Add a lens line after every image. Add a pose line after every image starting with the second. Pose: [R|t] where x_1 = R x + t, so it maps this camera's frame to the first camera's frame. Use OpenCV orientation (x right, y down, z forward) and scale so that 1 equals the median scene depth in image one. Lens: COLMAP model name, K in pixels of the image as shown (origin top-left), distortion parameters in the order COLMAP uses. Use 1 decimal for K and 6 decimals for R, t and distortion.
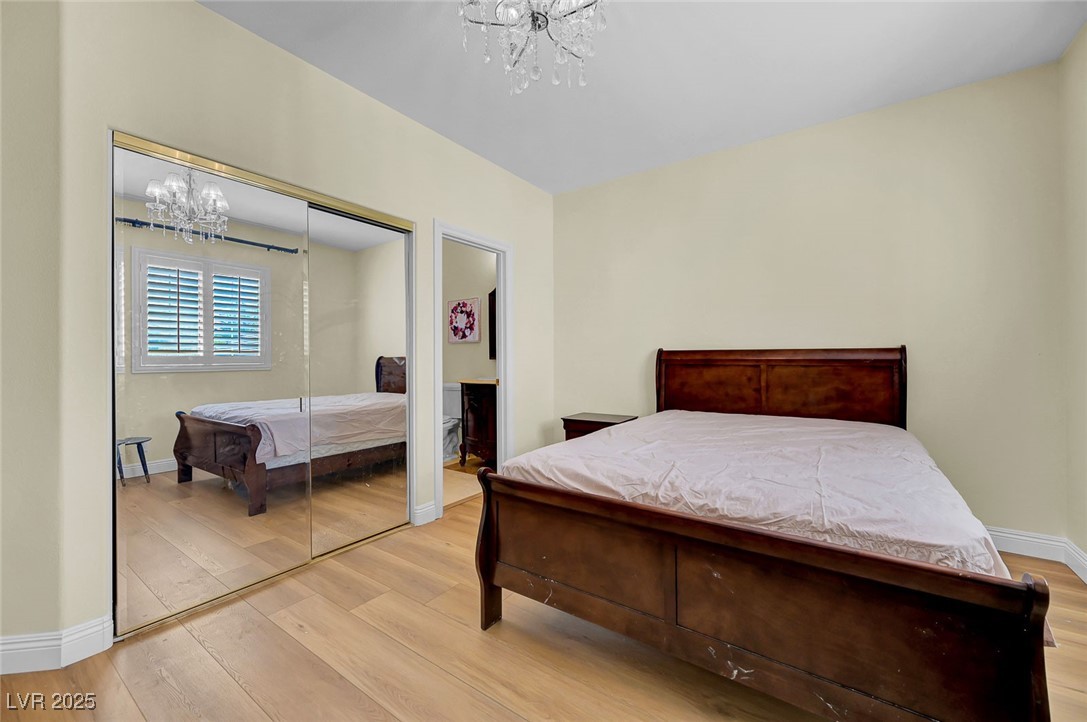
lens RADIAL K [[426.0, 0, 541.5], [0, 426.0, 363.0], [0, 0, 1]] dist [-0.011913, 0.000138]
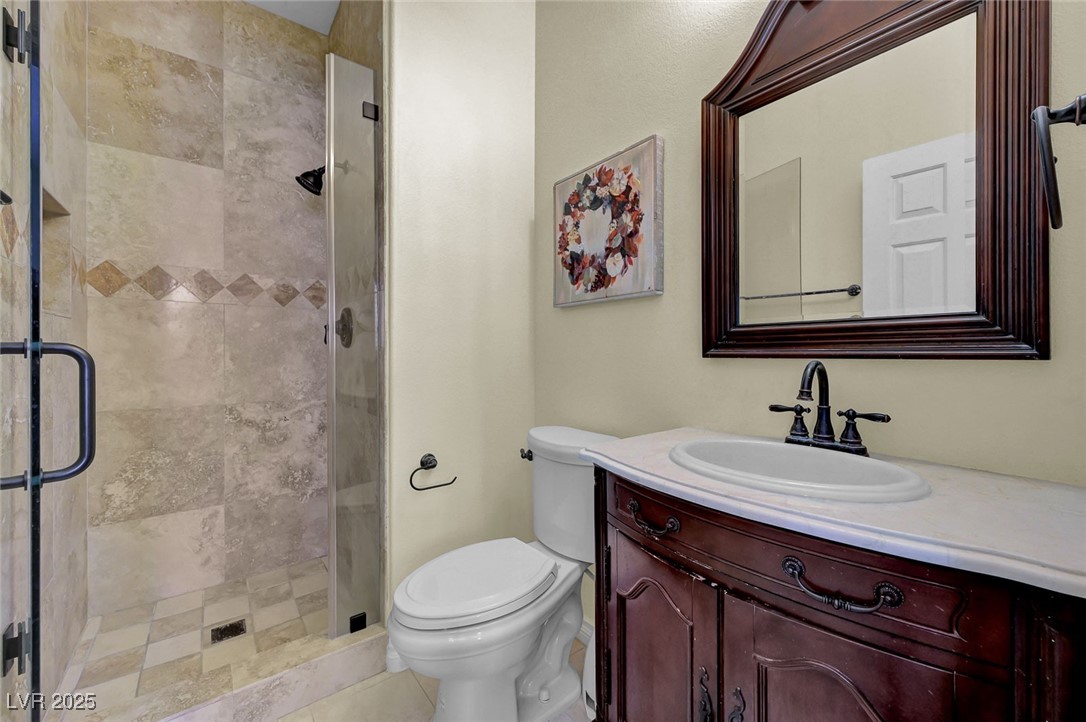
lens RADIAL K [[425.6, 0, 544.7], [0, 425.6, 358.3], [0, 0, 1]] dist [-0.011913, 0.000138]
pose [[0.959335, 0.005957, -0.282206, -0.135624], [-0.004971, 0.999979, 0.004207, -0.007999], [0.282226, -0.002633, 0.959344, 0.697543]]
